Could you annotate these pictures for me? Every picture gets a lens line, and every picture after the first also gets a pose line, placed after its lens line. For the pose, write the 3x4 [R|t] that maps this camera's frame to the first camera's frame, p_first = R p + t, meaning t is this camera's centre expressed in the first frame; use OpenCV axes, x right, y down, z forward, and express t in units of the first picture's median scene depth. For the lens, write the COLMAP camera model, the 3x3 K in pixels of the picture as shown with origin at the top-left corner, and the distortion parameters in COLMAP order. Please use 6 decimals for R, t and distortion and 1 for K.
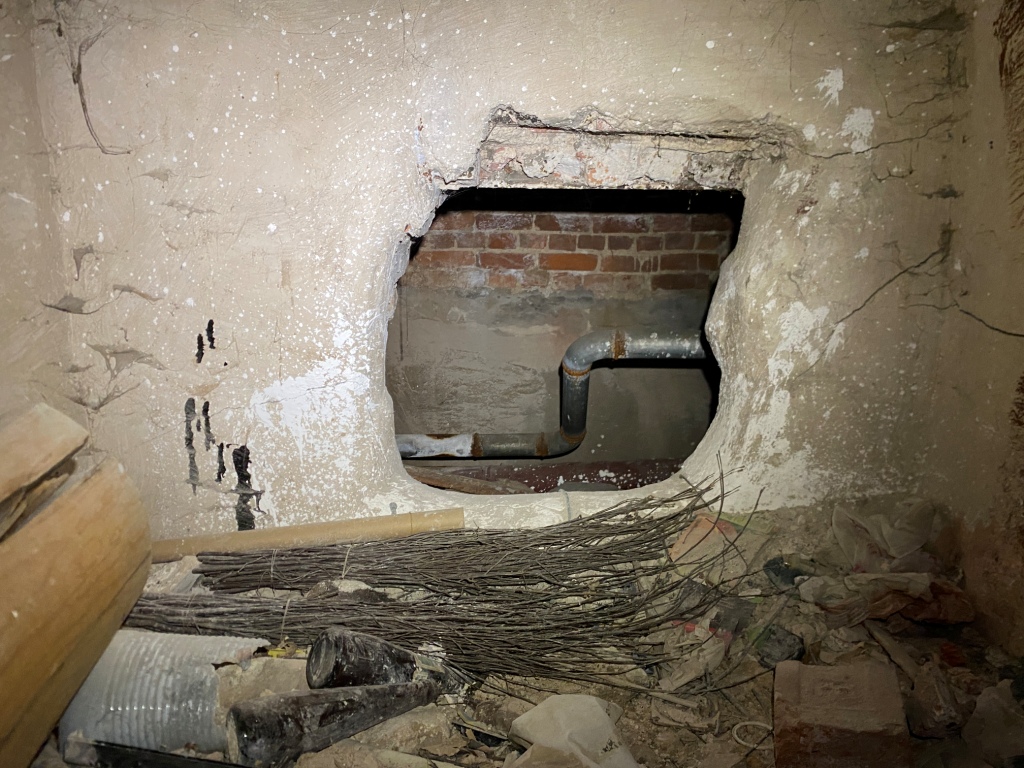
lens RADIAL K [[774.4, 0, 511.8], [0, 774.4, 378.0], [0, 0, 1]] dist [-0.000023, -0.003213]
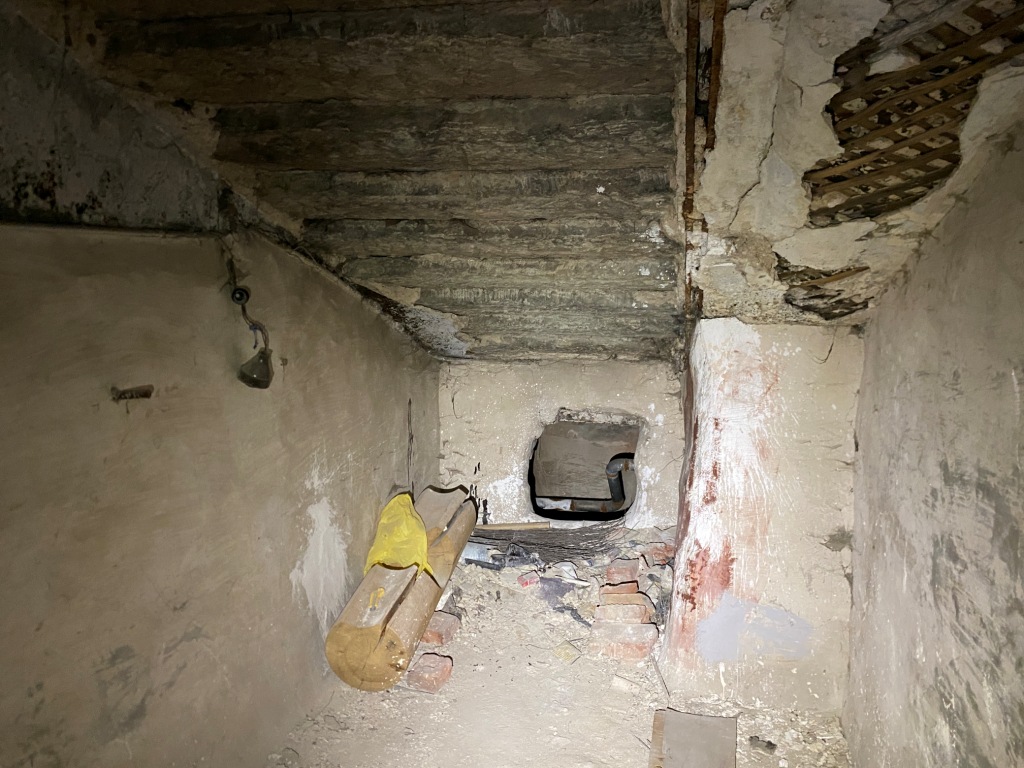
lens RADIAL K [[774.4, 0, 511.8], [0, 774.4, 378.0], [0, 0, 1]] dist [-0.000023, -0.003213]
pose [[0.979298, 0.024290, -0.200961, 0.437069], [-0.040723, 0.996117, -0.078051, -0.182573], [0.198285, 0.084619, 0.976485, -2.348797]]
